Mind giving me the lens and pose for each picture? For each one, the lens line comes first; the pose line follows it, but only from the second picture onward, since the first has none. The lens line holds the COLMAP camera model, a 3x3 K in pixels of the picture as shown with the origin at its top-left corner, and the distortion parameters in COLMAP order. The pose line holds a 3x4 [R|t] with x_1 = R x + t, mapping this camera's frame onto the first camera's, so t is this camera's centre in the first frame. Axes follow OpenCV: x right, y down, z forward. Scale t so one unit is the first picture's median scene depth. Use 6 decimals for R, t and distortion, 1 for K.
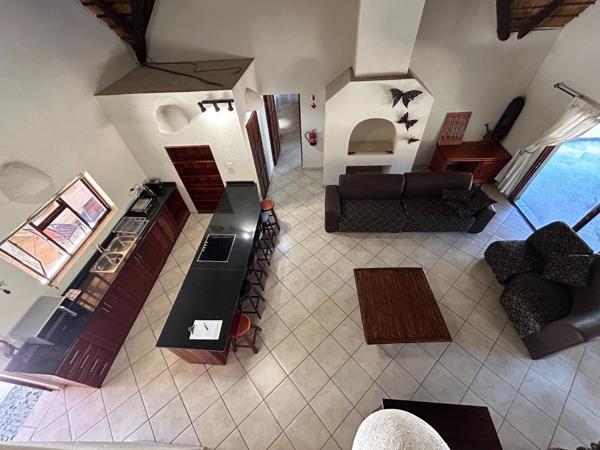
lens RADIAL K [[242.1, 0, 297.3], [0, 242.1, 226.1], [0, 0, 1]] dist [-0.001581, -0.000370]
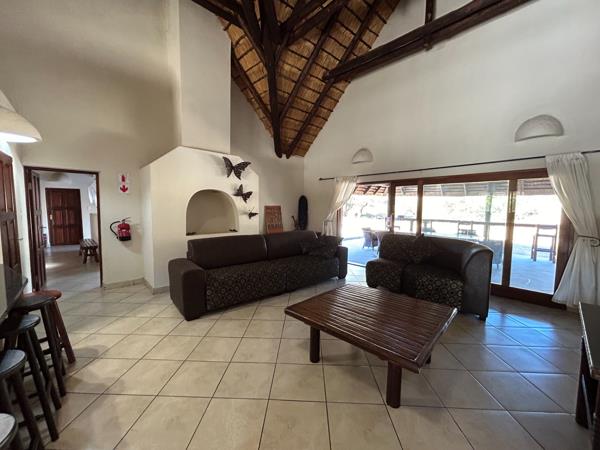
lens RADIAL K [[242.1, 0, 297.3], [0, 242.1, 226.1], [0, 0, 1]] dist [-0.001581, -0.000370]
pose [[0.682952, 0.013989, 0.730329, -0.128802], [0.501571, 0.717877, -0.482784, 0.263715], [-0.531040, 0.696030, 0.483259, 0.468537]]
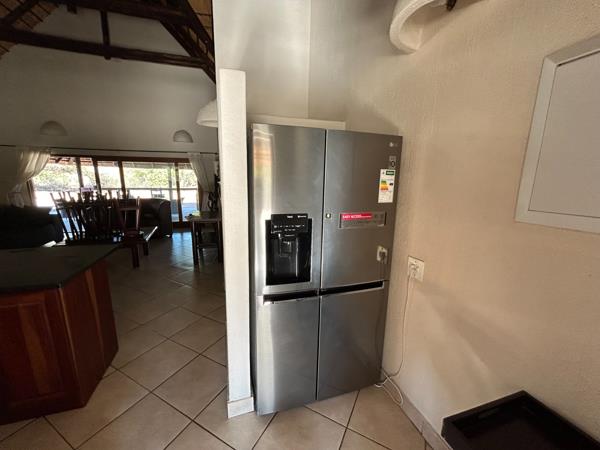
lens RADIAL K [[242.1, 0, 297.3], [0, 242.1, 226.1], [0, 0, 1]] dist [-0.001581, -0.000370]
pose [[-0.364088, -0.115765, 0.924142, -0.721152], [0.696636, 0.624732, 0.352715, 0.361680], [-0.618173, 0.772210, -0.146811, 0.424608]]
